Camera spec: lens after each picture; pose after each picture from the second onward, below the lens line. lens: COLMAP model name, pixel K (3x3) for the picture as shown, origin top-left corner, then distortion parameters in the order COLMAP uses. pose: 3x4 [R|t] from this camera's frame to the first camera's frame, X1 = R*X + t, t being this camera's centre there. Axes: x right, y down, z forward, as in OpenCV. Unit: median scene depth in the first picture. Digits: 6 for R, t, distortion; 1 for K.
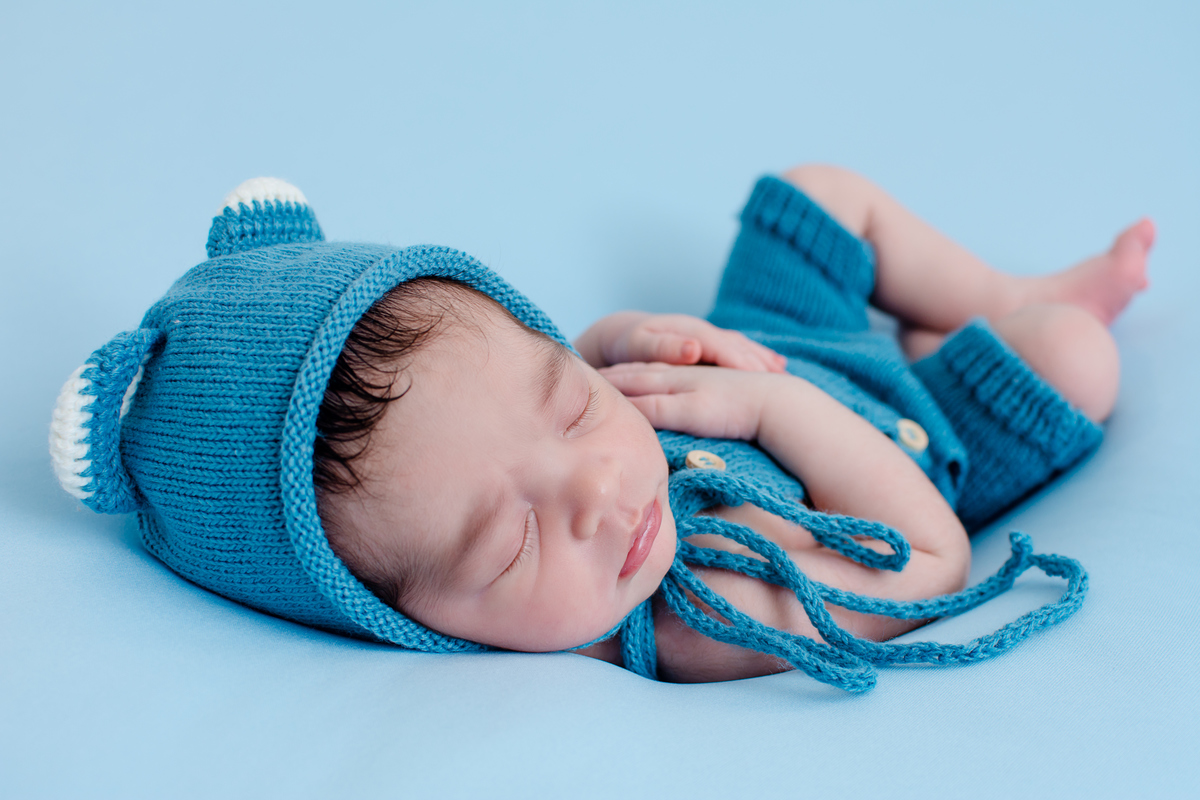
lens RADIAL K [[1801.8, 0, 600.0], [0, 1801.8, 400.0], [0, 0, 1]] dist [-0.134683, -0.044462]
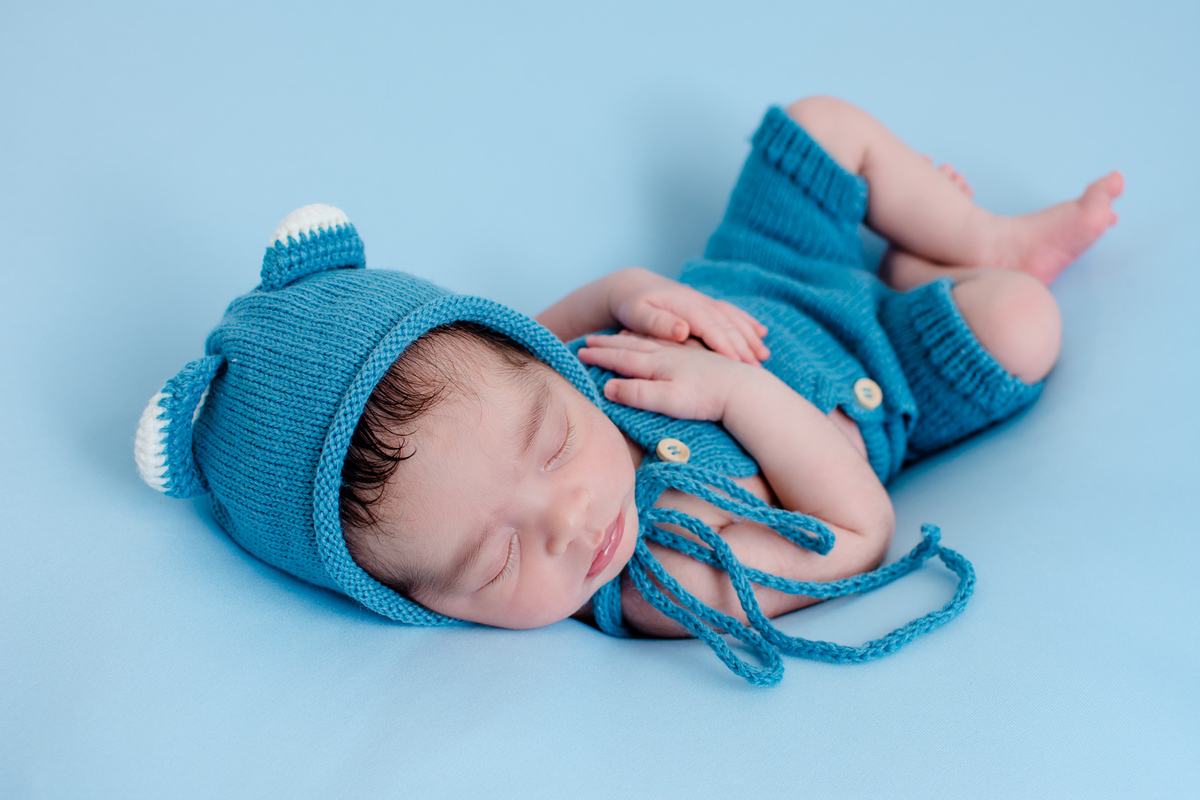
lens RADIAL K [[1801.8, 0, 600.0], [0, 1801.8, 400.0], [0, 0, 1]] dist [-0.134683, -0.044462]
pose [[0.996411, 0.055805, -0.063650, 0.090976], [-0.036585, 0.961974, 0.270681, -0.349011], [0.076335, -0.267380, 0.960563, -0.166733]]
